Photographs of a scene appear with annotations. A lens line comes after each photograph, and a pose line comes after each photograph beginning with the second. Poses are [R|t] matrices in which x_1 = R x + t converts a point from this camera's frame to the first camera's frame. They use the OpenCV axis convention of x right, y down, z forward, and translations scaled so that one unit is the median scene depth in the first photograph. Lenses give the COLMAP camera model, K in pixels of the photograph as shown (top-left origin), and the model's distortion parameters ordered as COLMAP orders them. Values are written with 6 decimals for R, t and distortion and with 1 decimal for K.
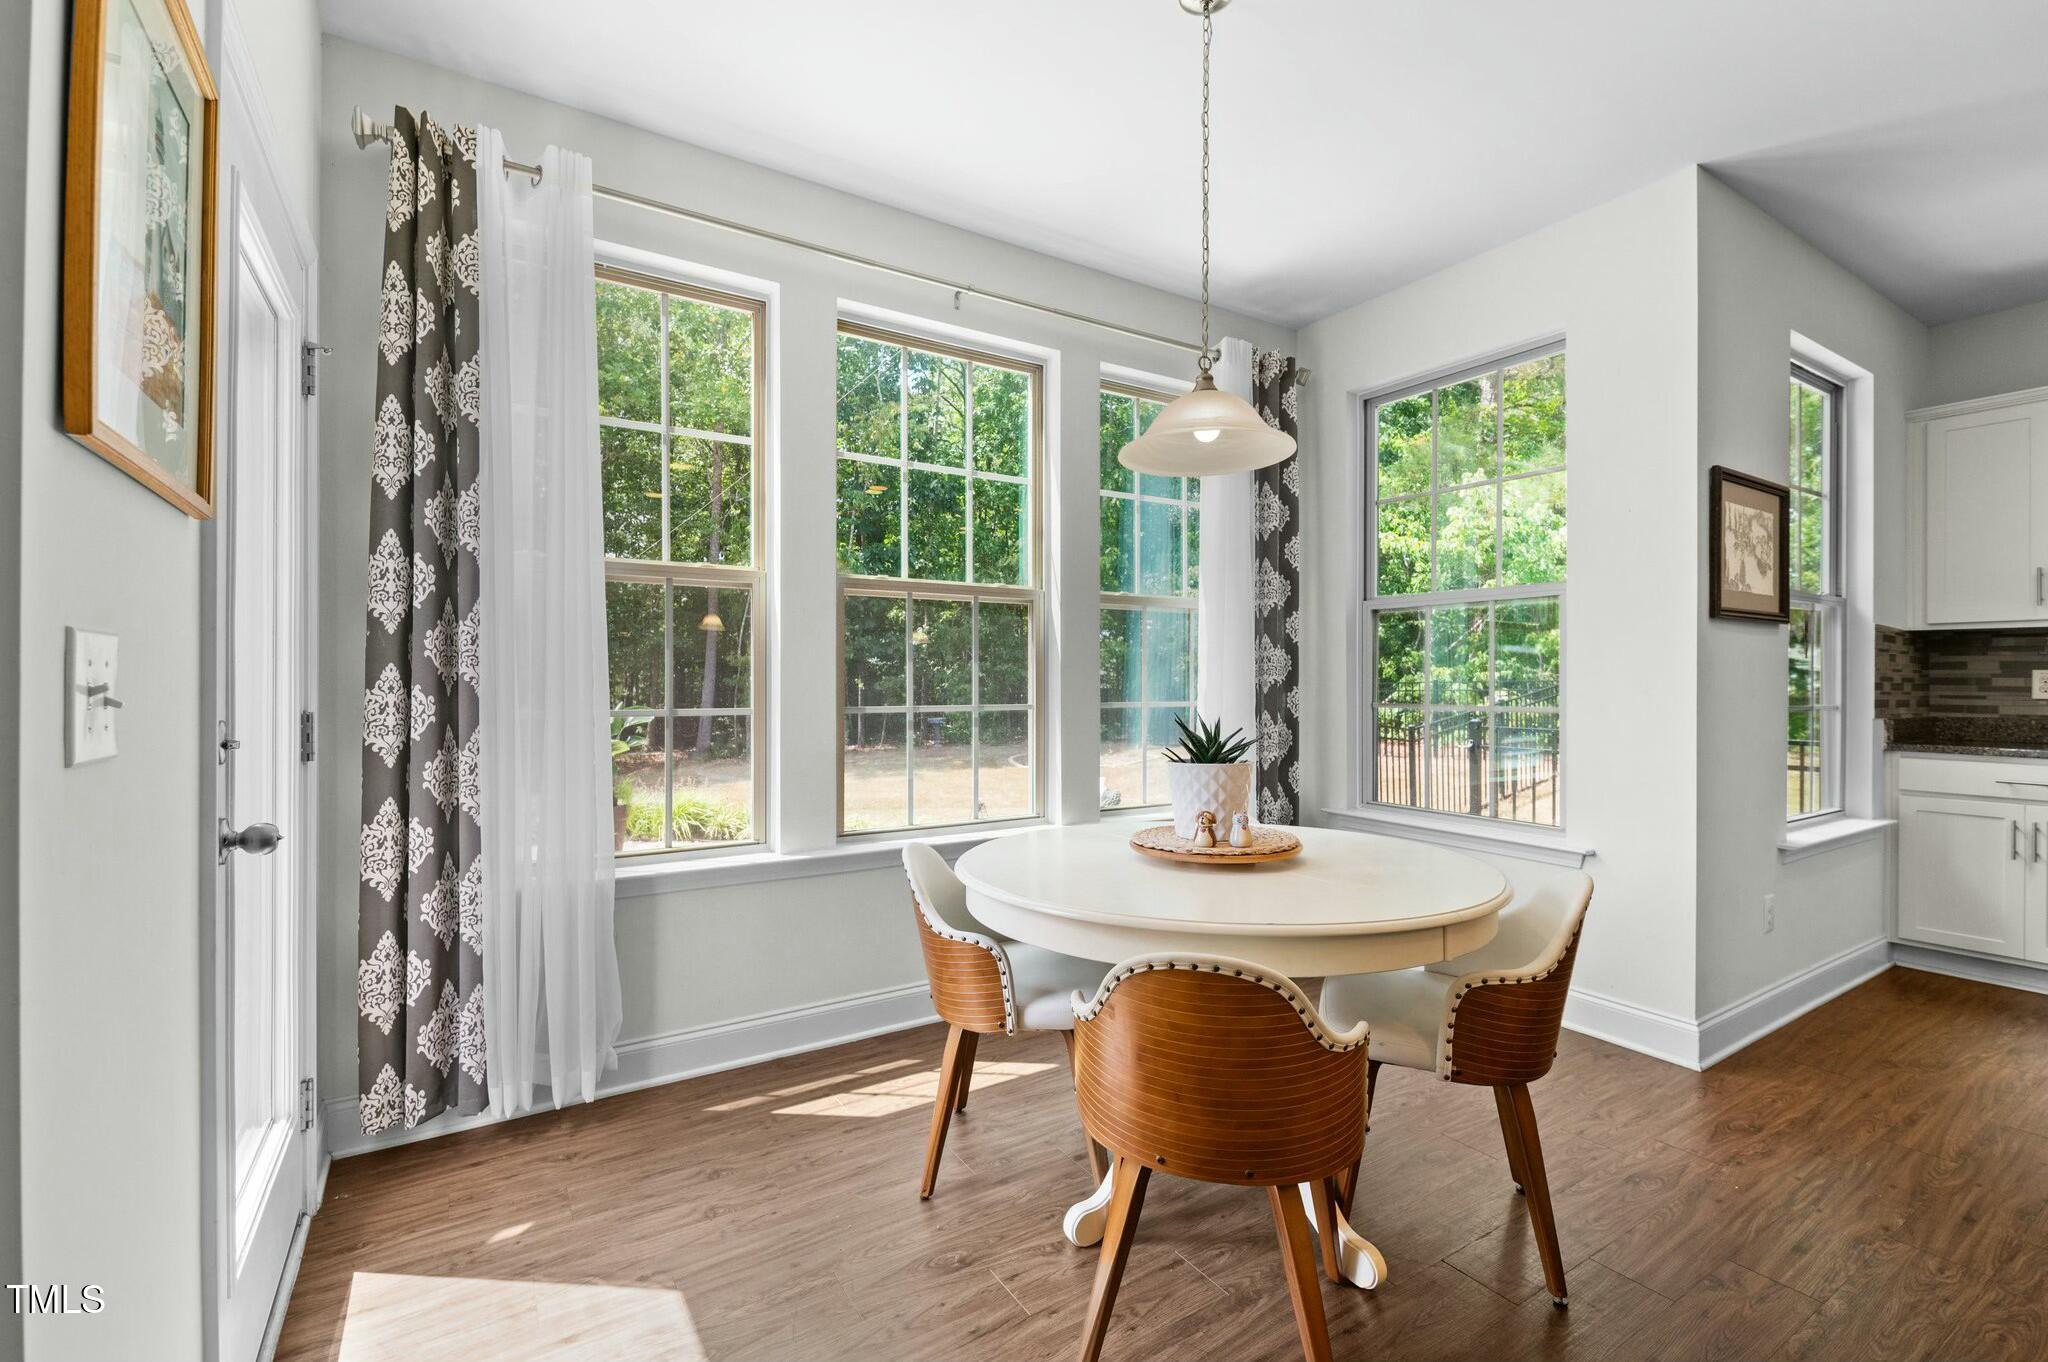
lens RADIAL K [[880.7, 0, 1015.9], [0, 880.7, 679.5], [0, 0, 1]] dist [0.016098, -0.011064]
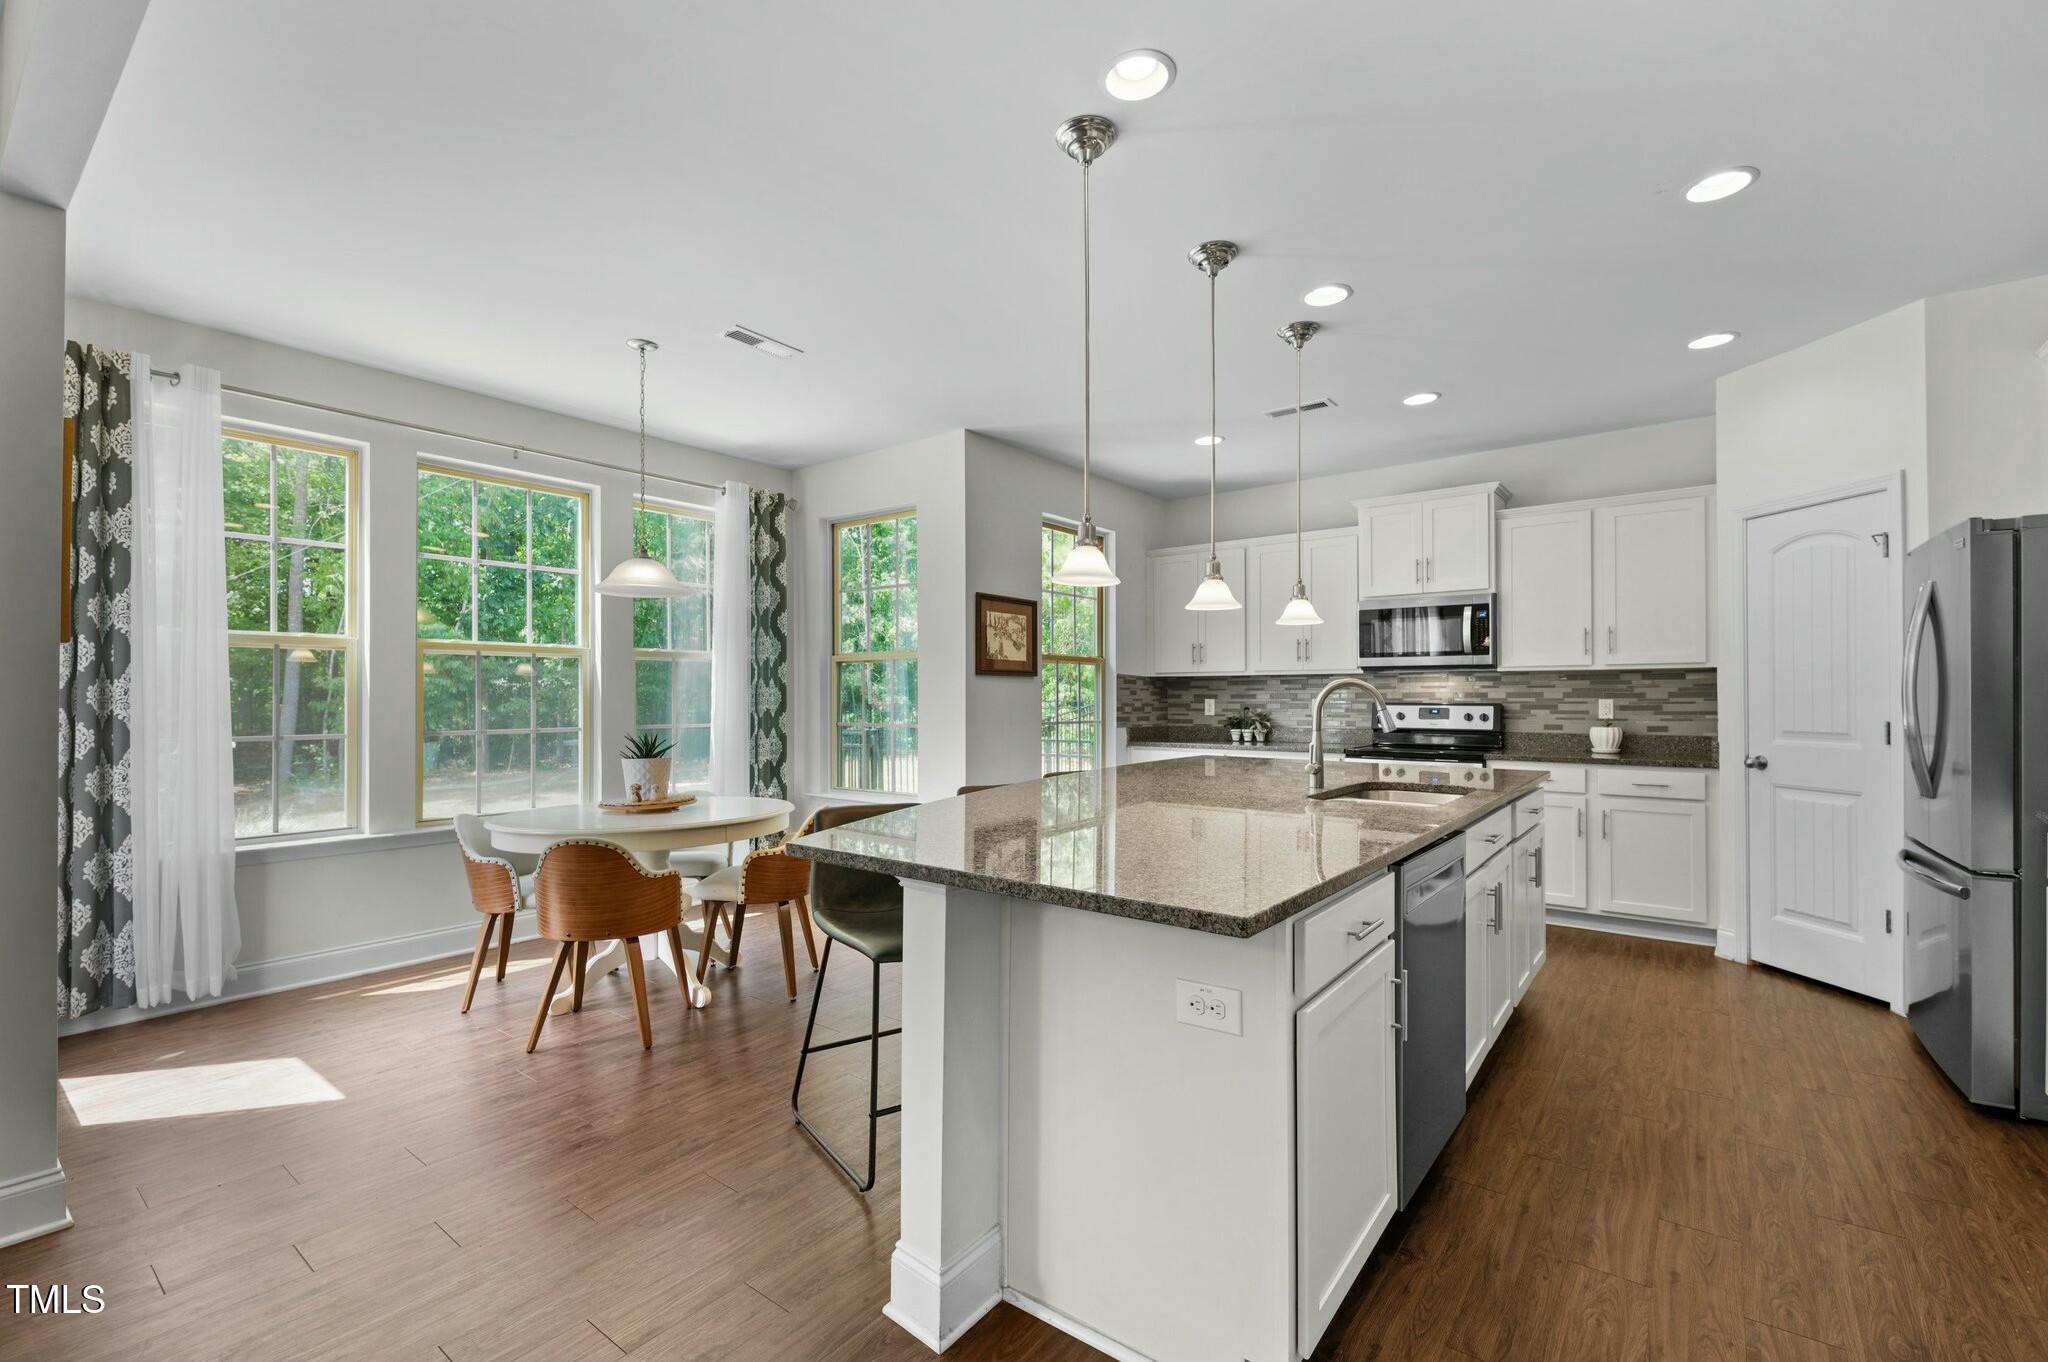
lens RADIAL K [[884.9, 0, 1015.0], [0, 884.9, 688.2], [0, 0, 1]] dist [0.017484, -0.011319]
pose [[0.938384, -0.000911, 0.345592, 0.246247], [0.004463, 0.999945, -0.009484, -0.025955], [-0.345564, 0.010442, 0.938337, -0.819759]]
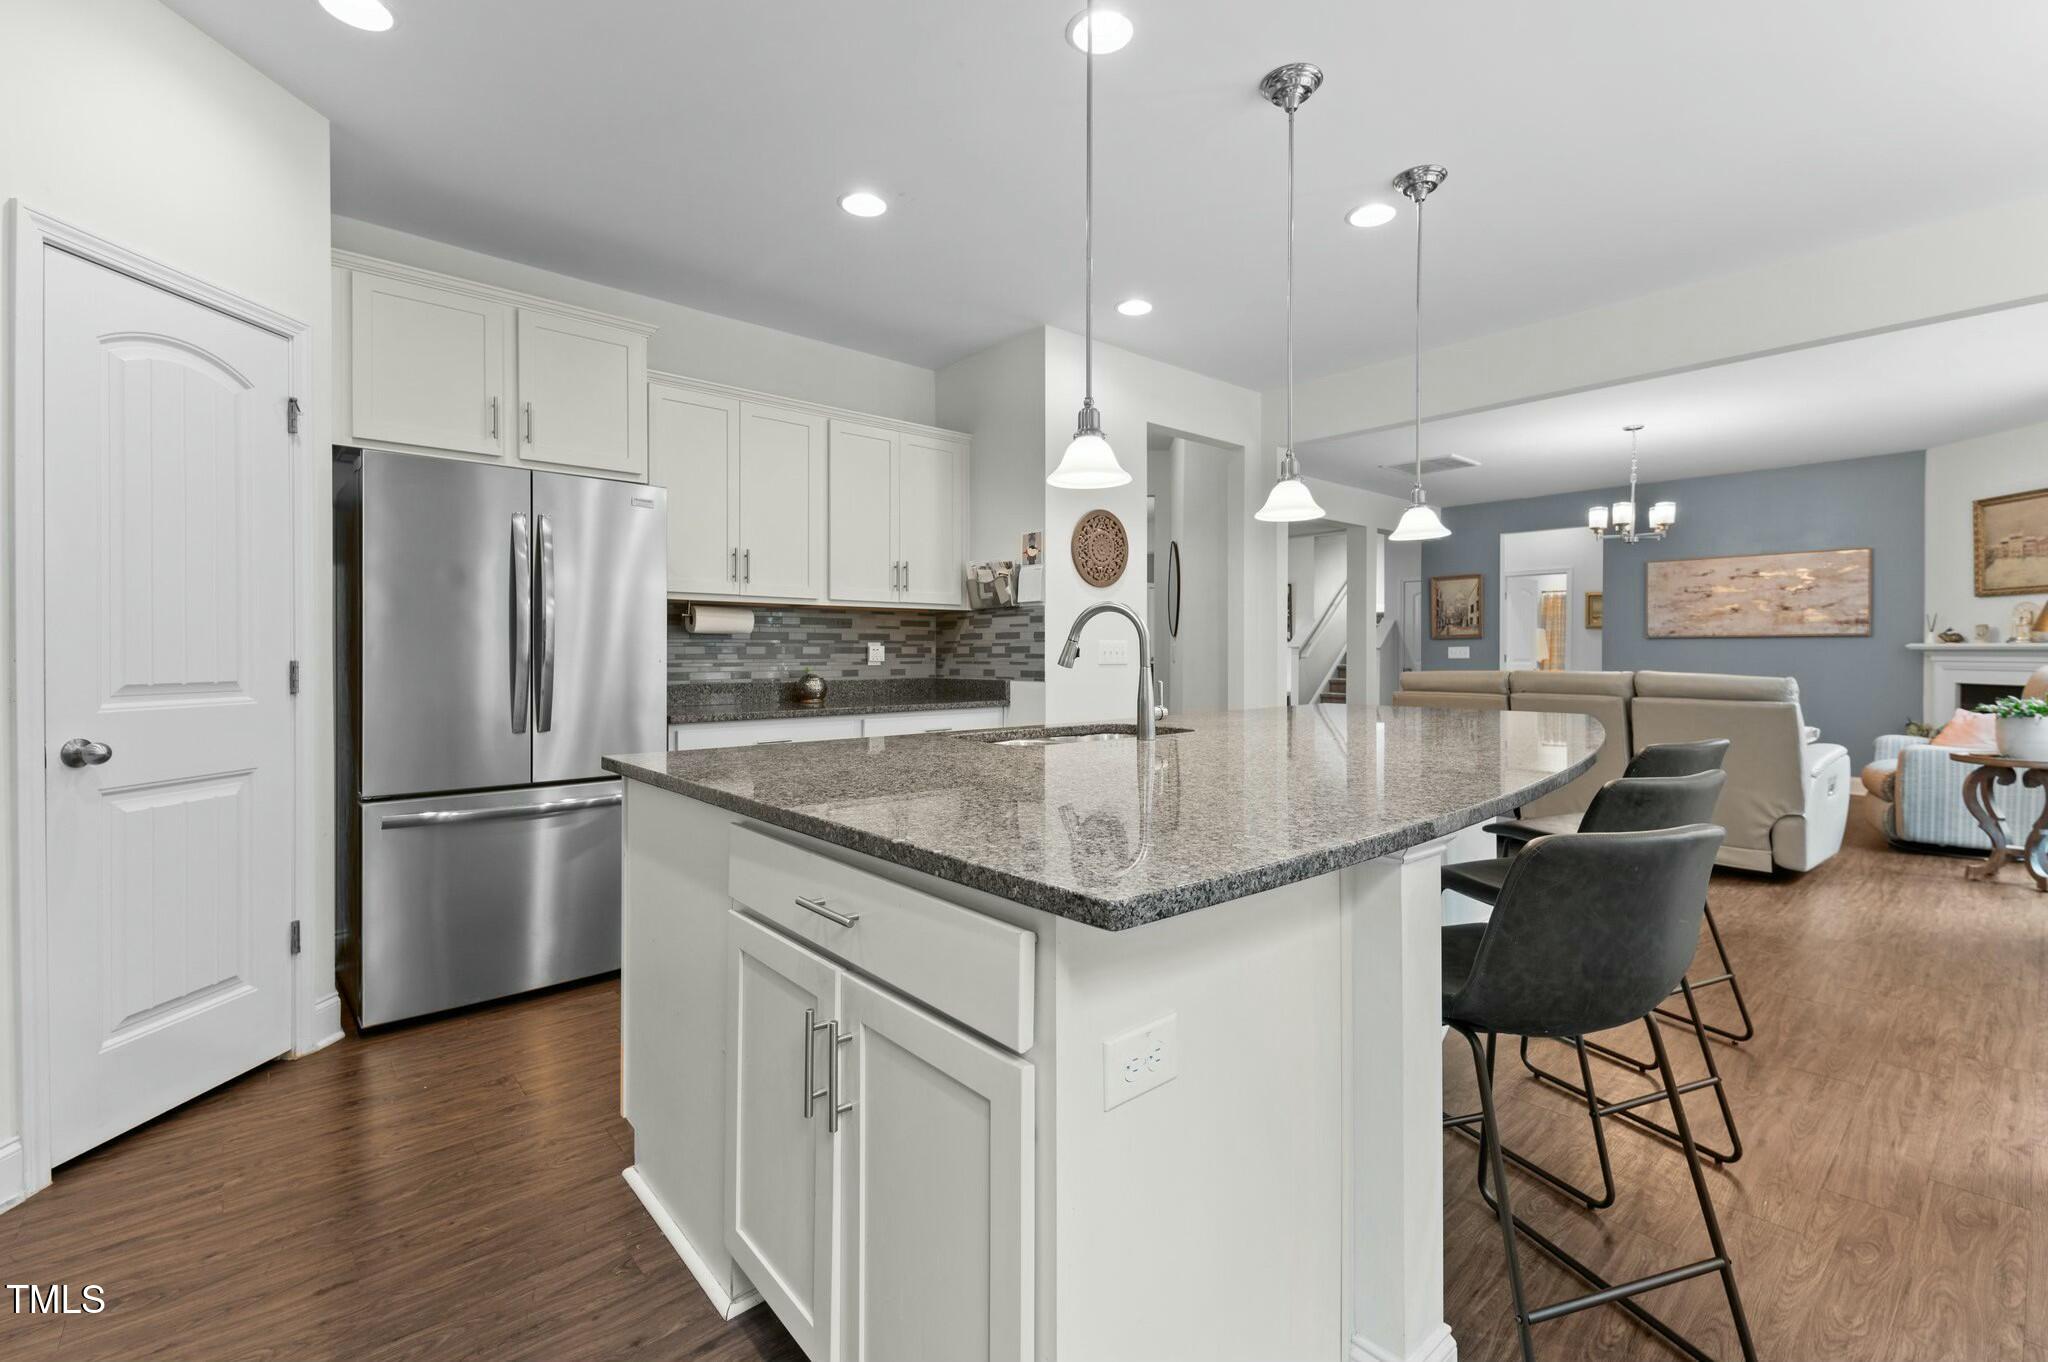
lens RADIAL K [[882.9, 0, 1010.0], [0, 882.9, 671.6], [0, 0, 1]] dist [0.016169, -0.011236]
pose [[-0.988656, 0.001180, -0.150190, 1.362673], [-0.002309, 0.999732, 0.023054, 0.006592], [0.150177, 0.023139, -0.988388, 1.131647]]
